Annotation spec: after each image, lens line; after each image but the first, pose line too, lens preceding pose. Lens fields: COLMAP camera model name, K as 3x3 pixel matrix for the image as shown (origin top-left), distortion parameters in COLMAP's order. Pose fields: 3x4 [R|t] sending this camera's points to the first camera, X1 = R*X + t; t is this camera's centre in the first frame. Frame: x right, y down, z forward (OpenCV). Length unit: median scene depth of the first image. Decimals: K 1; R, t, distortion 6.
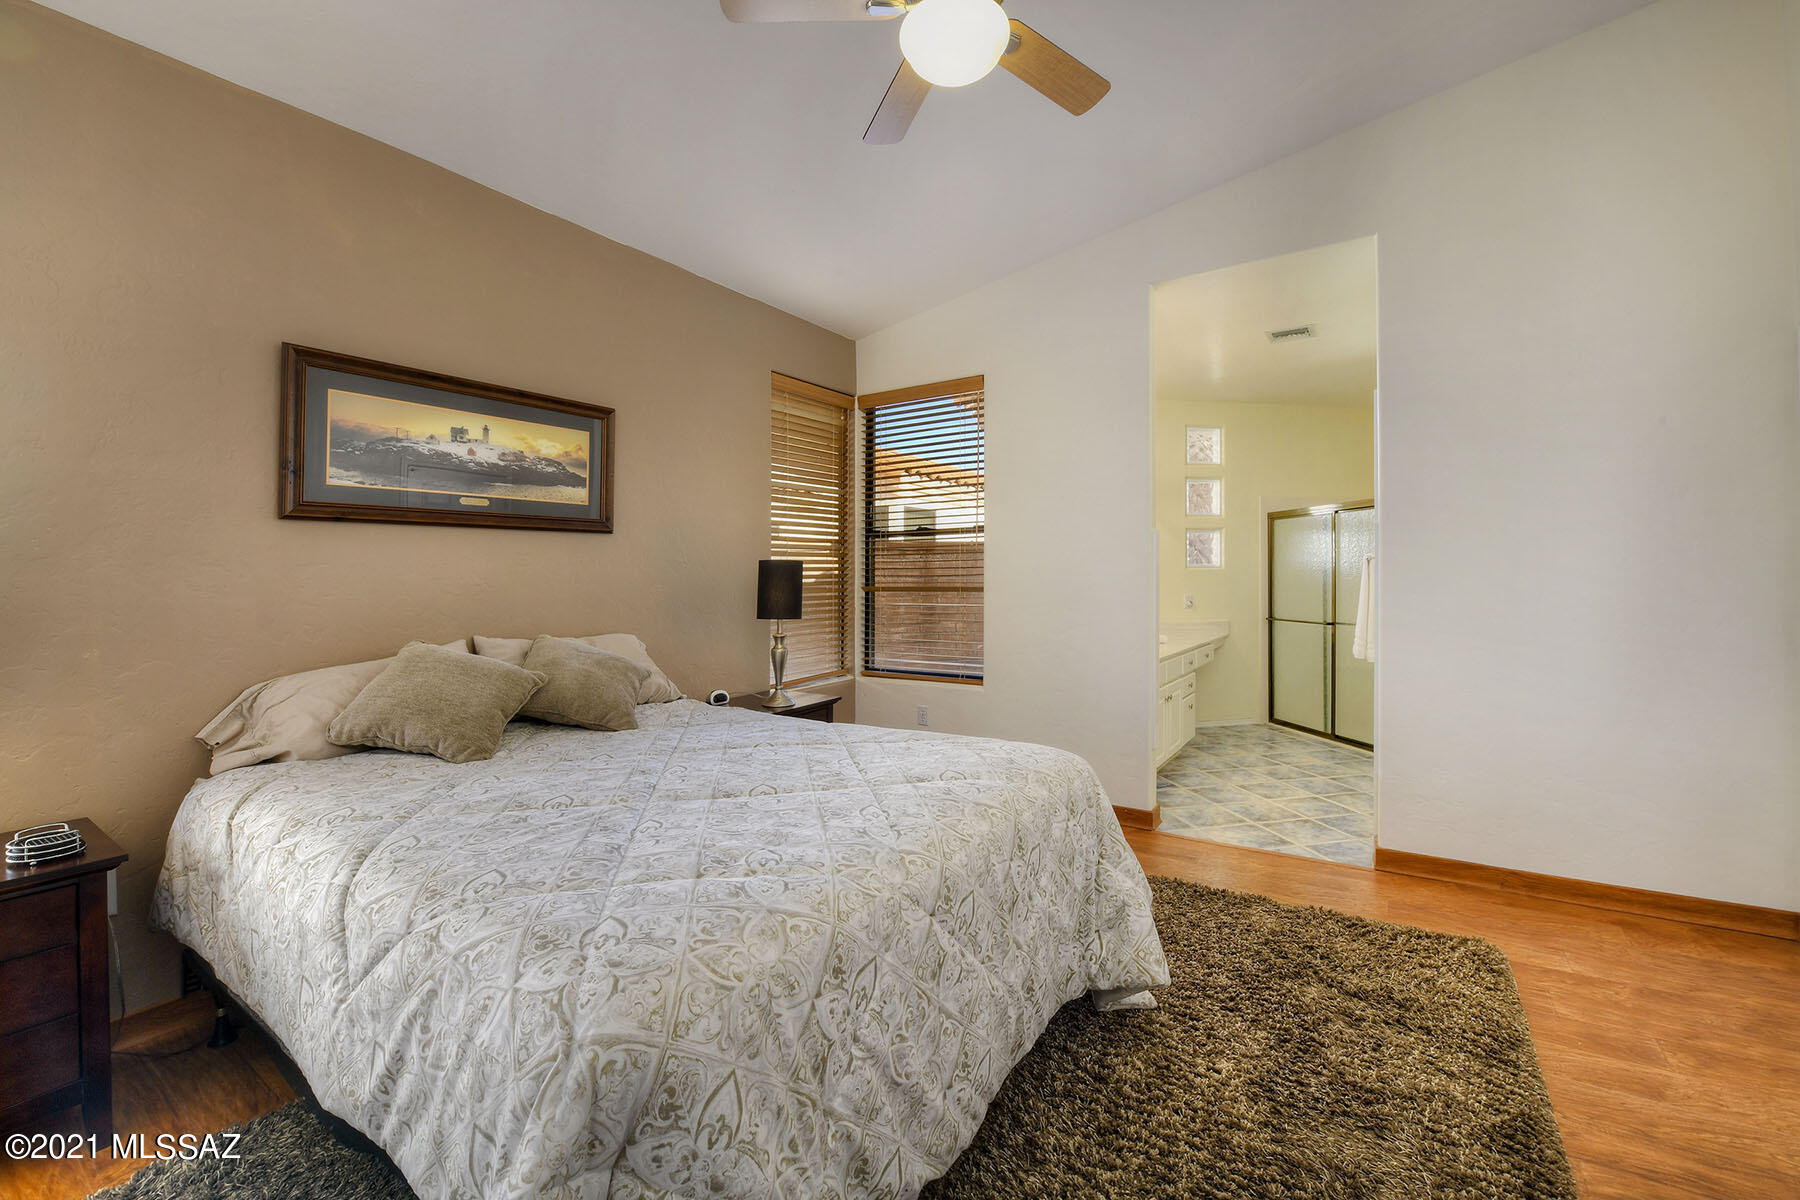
lens RADIAL K [[743.2, 0, 900.0], [0, 743.2, 553.8], [0, 0, 1]] dist [-0.022213, -0.000350]
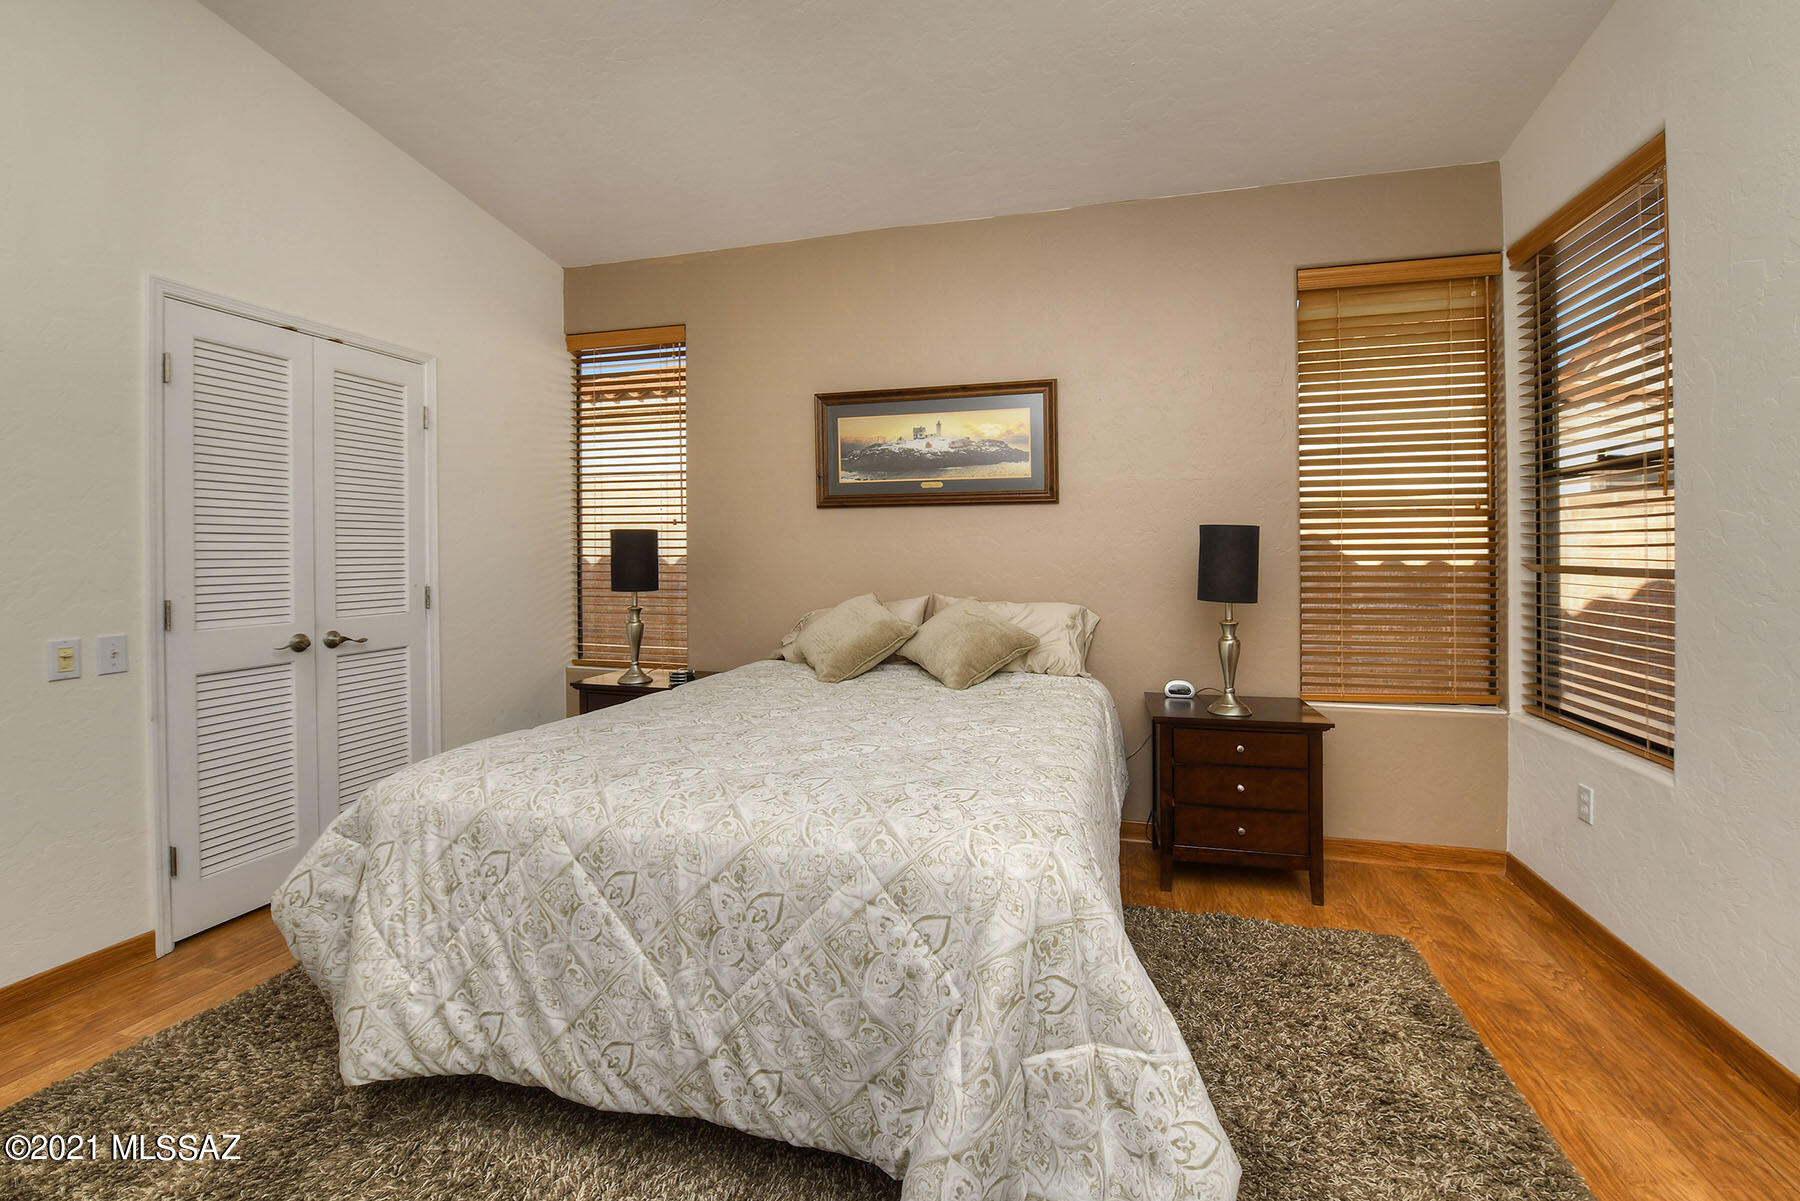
lens RADIAL K [[743.2, 0, 900.0], [0, 743.2, 554.3], [0, 0, 1]] dist [-0.022213, -0.000350]
pose [[0.310181, 0.011514, -0.950608, 0.568437], [0.026067, 0.999448, 0.020611, 0.017826], [0.950320, -0.031173, 0.309710, 0.536323]]
